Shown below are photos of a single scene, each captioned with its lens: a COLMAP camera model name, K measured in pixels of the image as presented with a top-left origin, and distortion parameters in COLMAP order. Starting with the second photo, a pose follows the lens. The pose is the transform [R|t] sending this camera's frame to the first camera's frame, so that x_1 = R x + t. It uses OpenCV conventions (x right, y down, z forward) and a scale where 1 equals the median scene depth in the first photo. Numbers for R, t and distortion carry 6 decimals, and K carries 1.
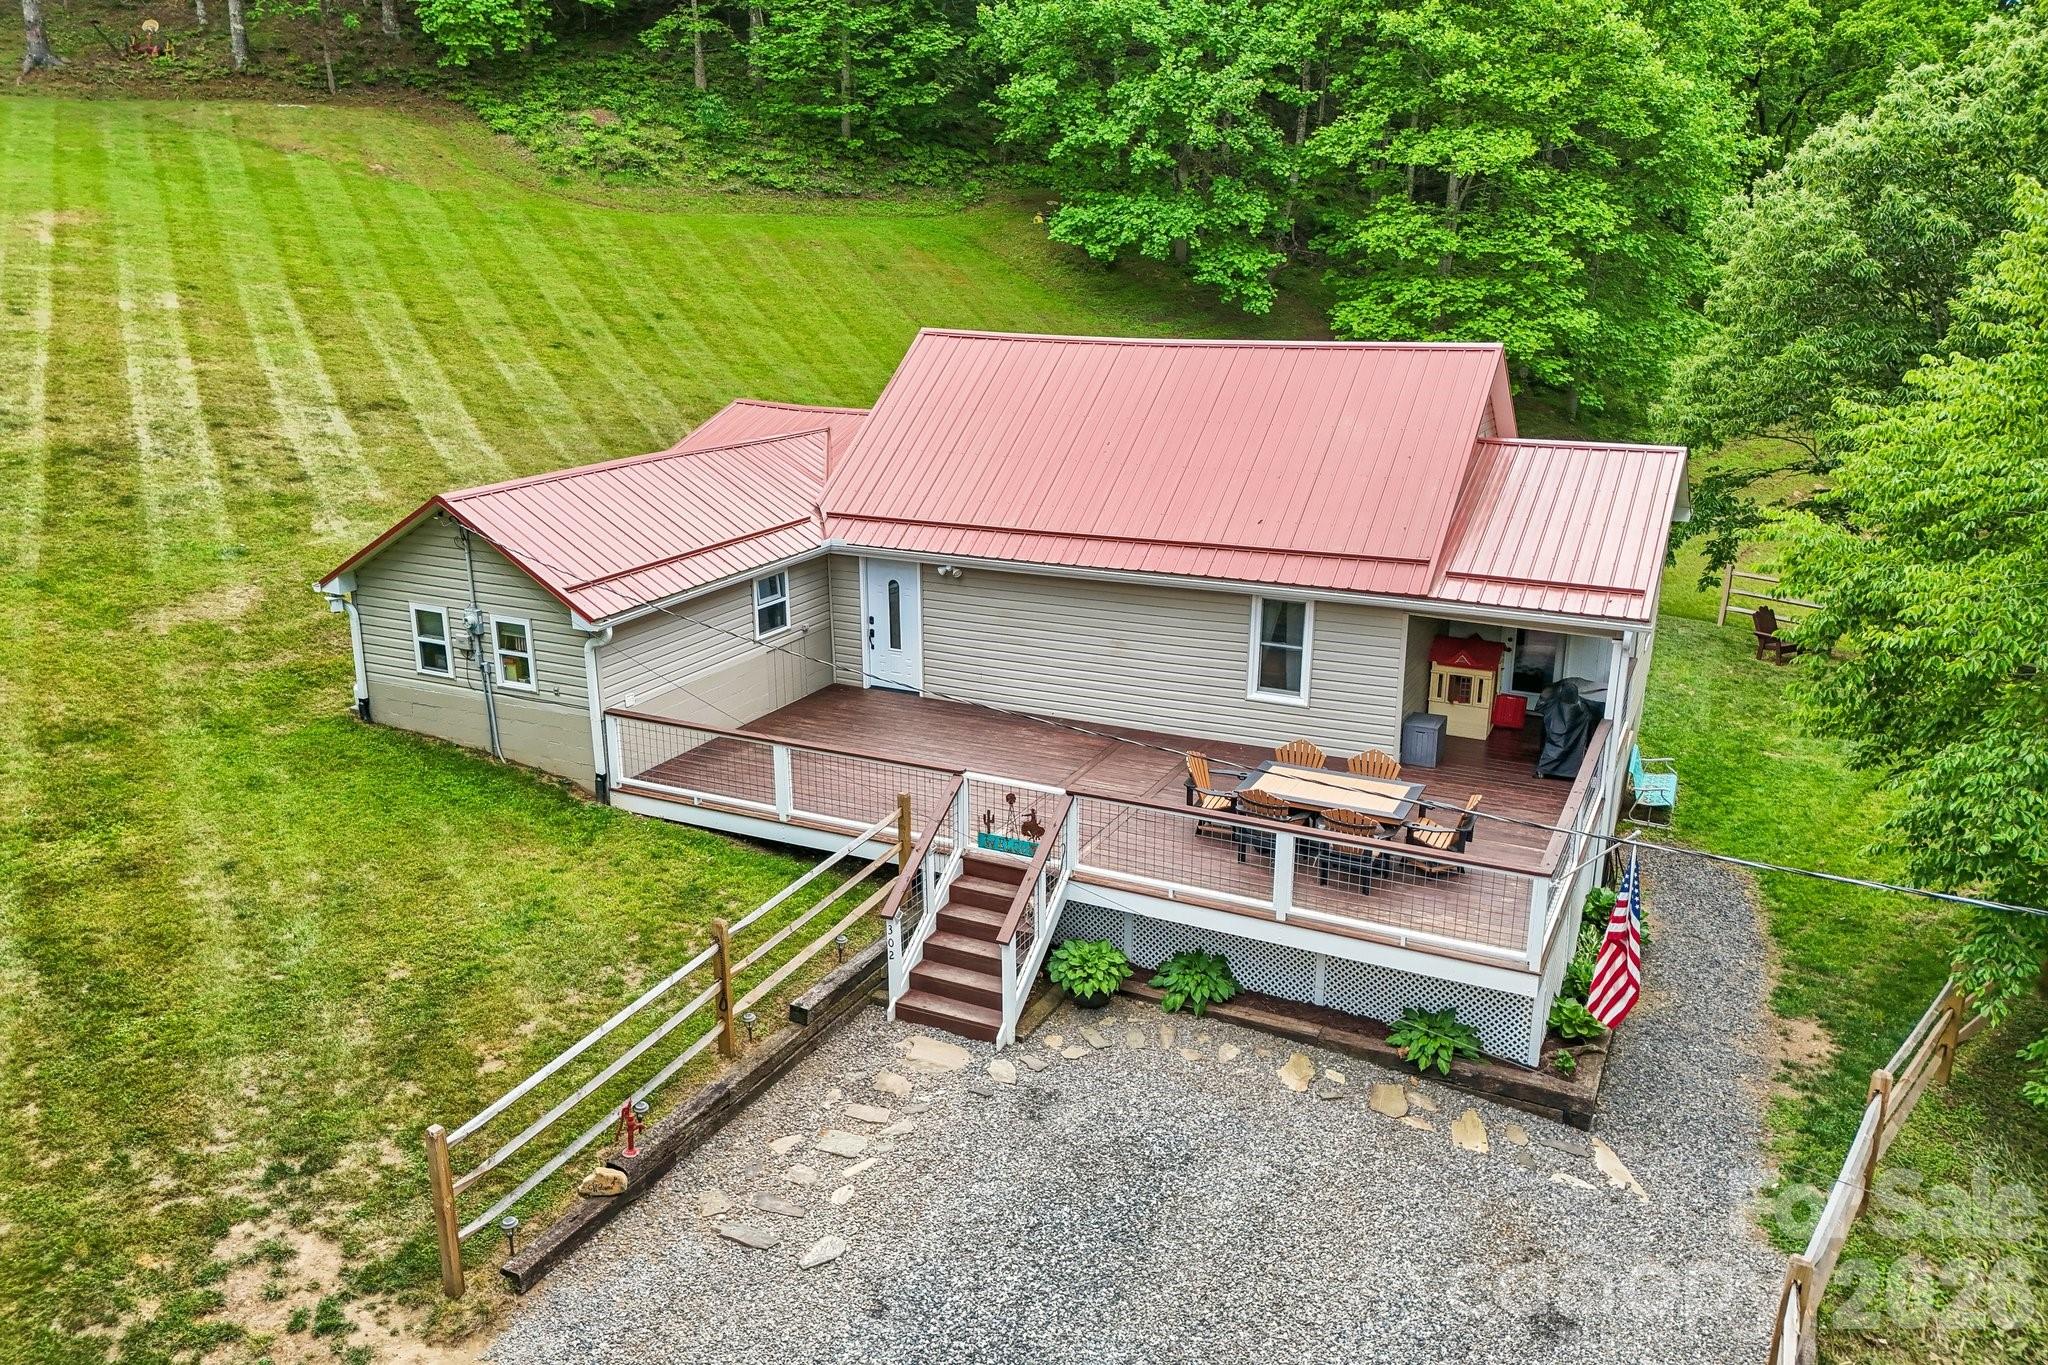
lens RADIAL K [[1495.2, 0, 1024.0], [0, 1495.2, 682.5], [0, 0, 1]] dist [0.076622, -0.089269]
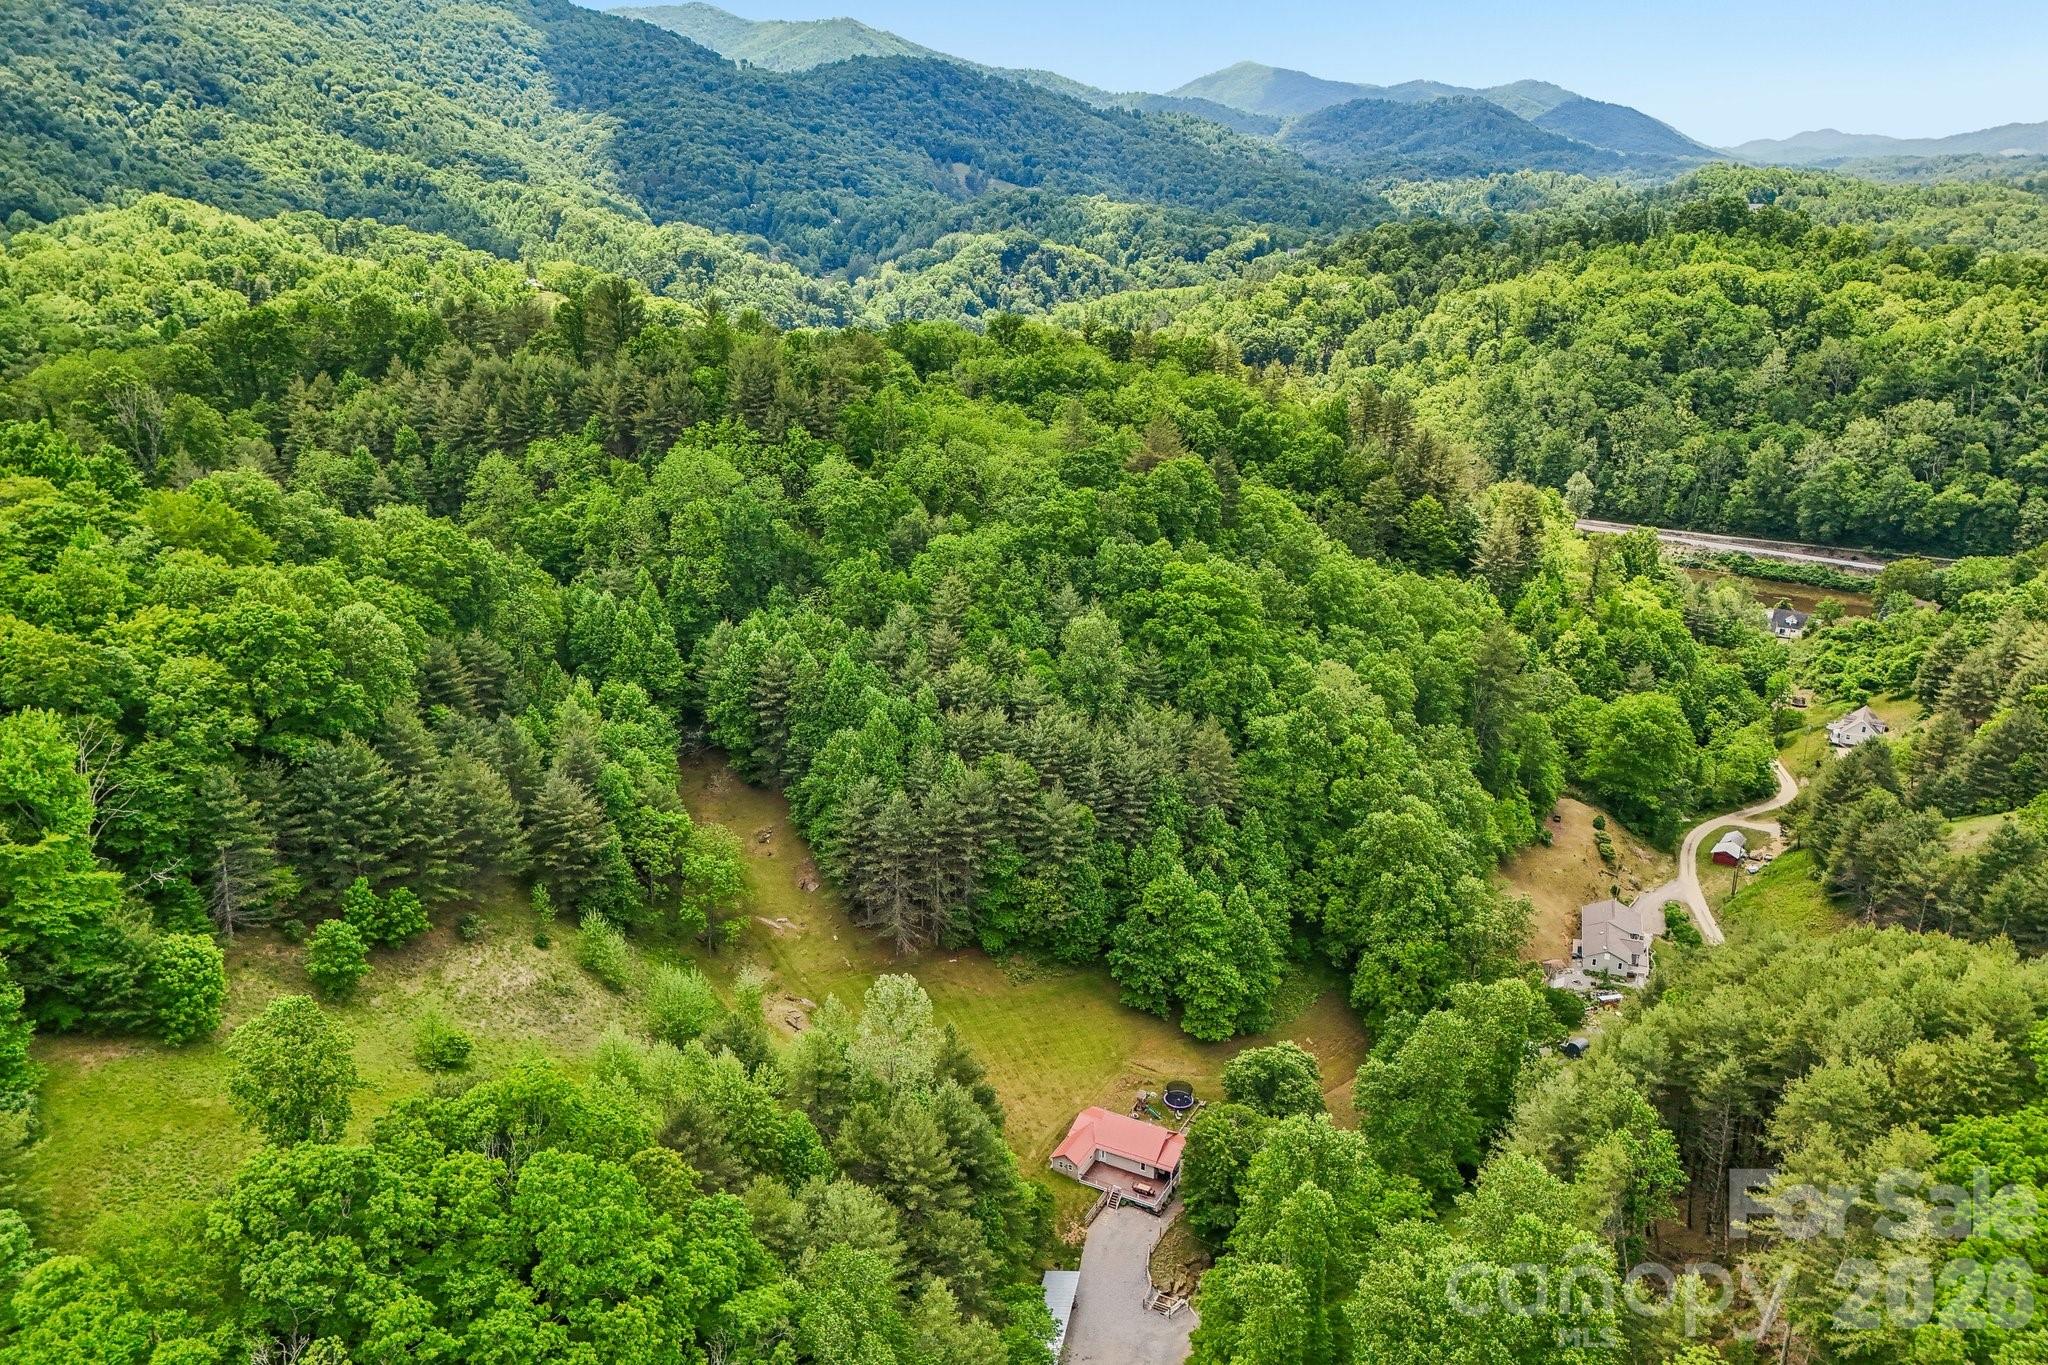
lens RADIAL K [[1497.0, 0, 1024.0], [0, 1497.0, 682.5], [0, 0, 1]] dist [0.054200, -0.055153]
pose [[0.999141, 0.013556, -0.039165, -0.276496], [-0.011732, 0.998853, 0.046430, -3.707701], [0.039750, -0.045931, 0.998153, -8.945923]]
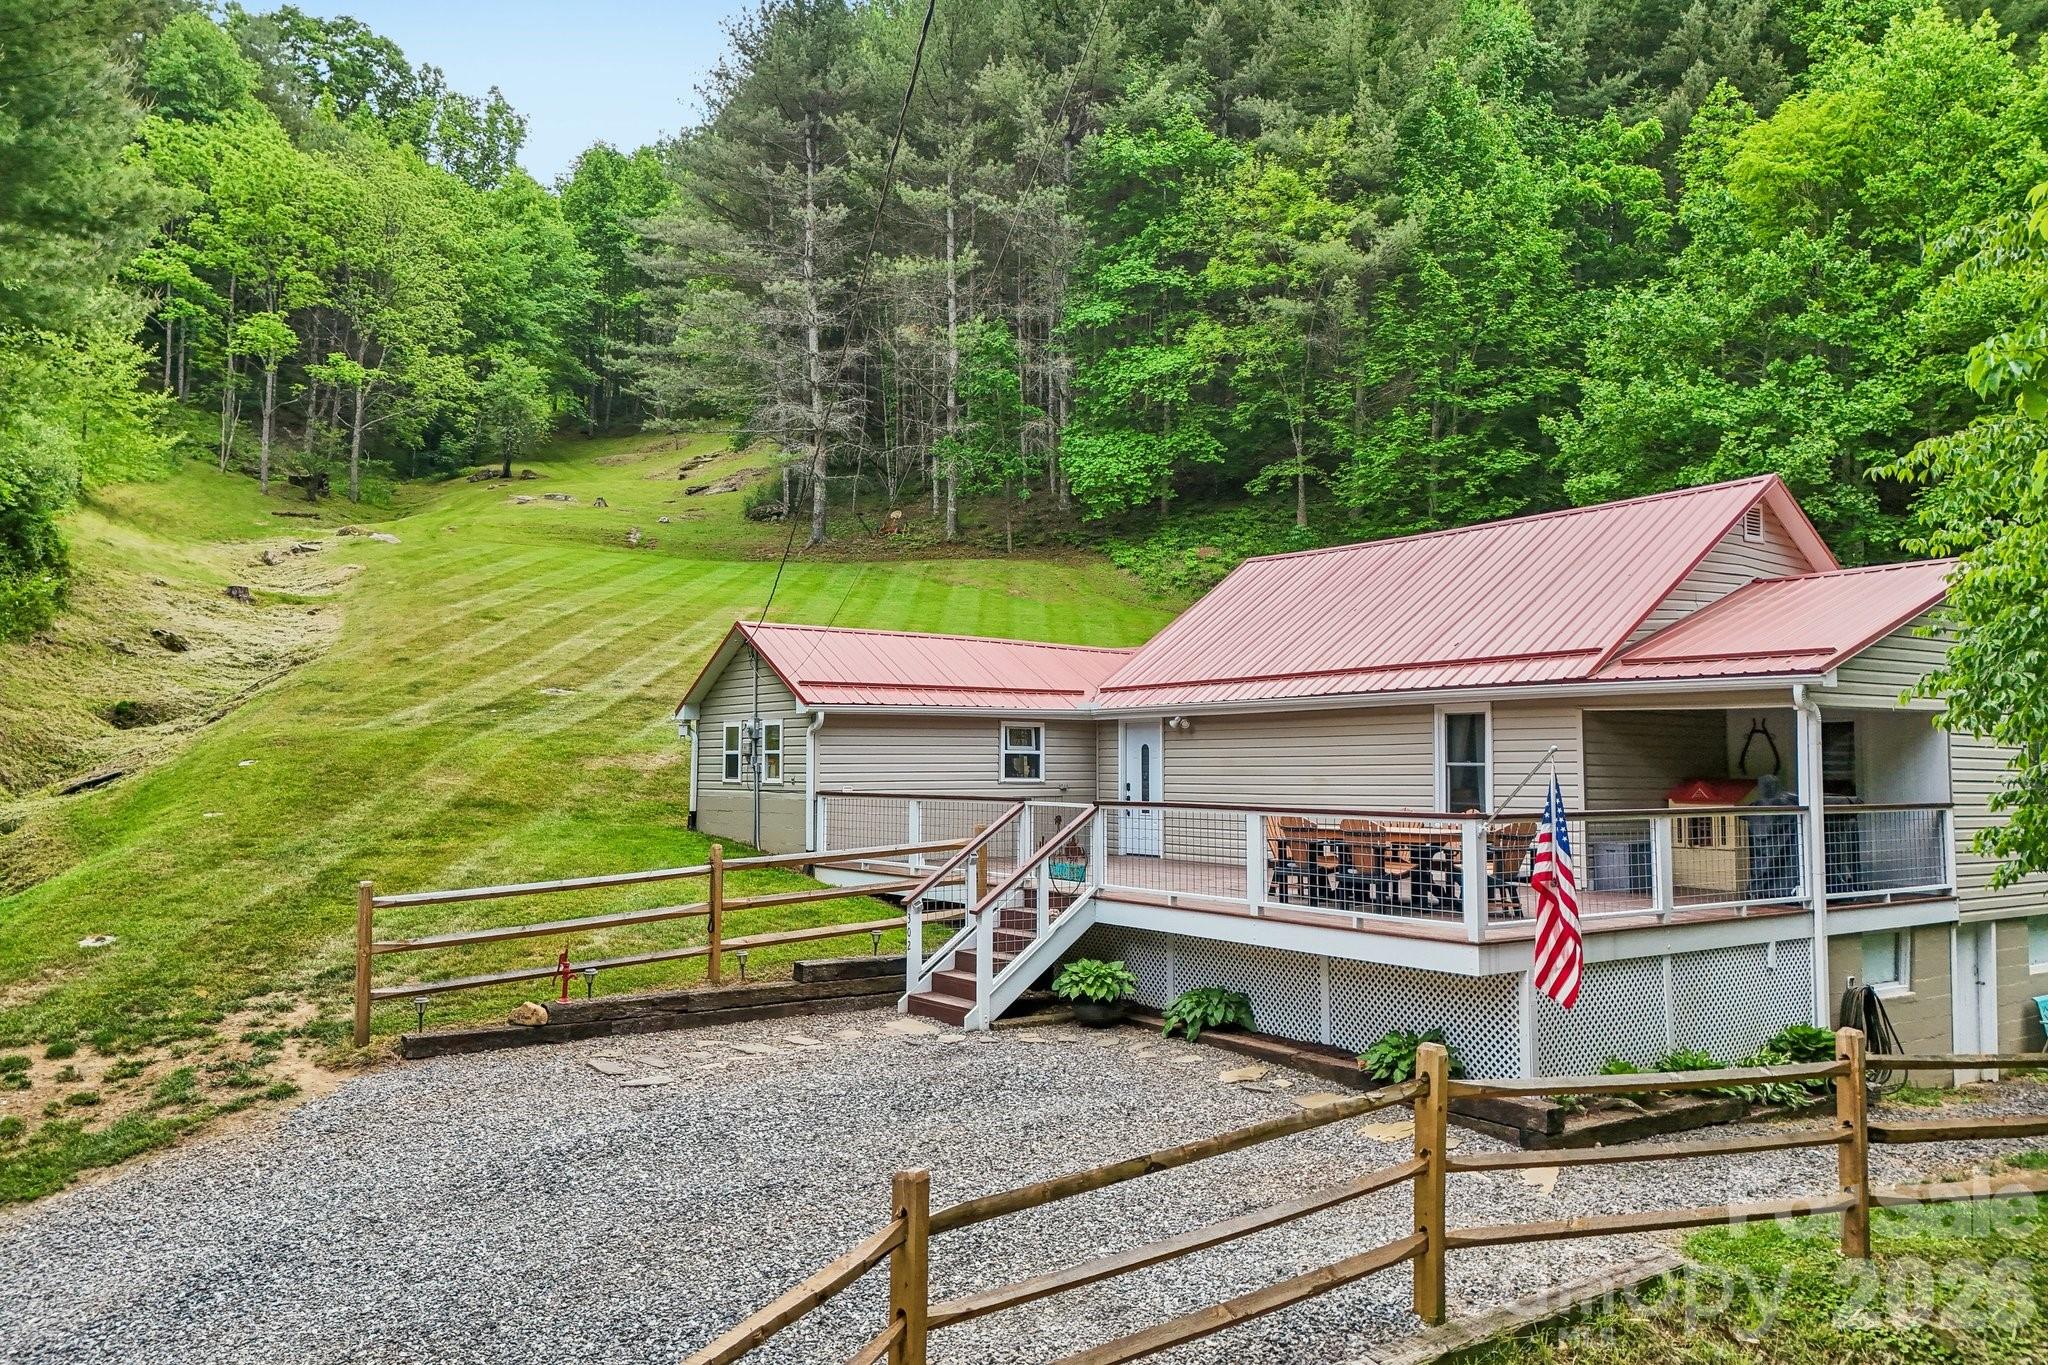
lens RADIAL K [[1495.2, 0, 1024.0], [0, 1495.2, 682.5], [0, 0, 1]] dist [0.076622, -0.089269]
pose [[0.879145, -0.025474, -0.475873, 0.363452], [-0.141295, 0.939736, -0.311339, 0.246288], [0.455126, 0.340951, 0.822565, 0.099020]]
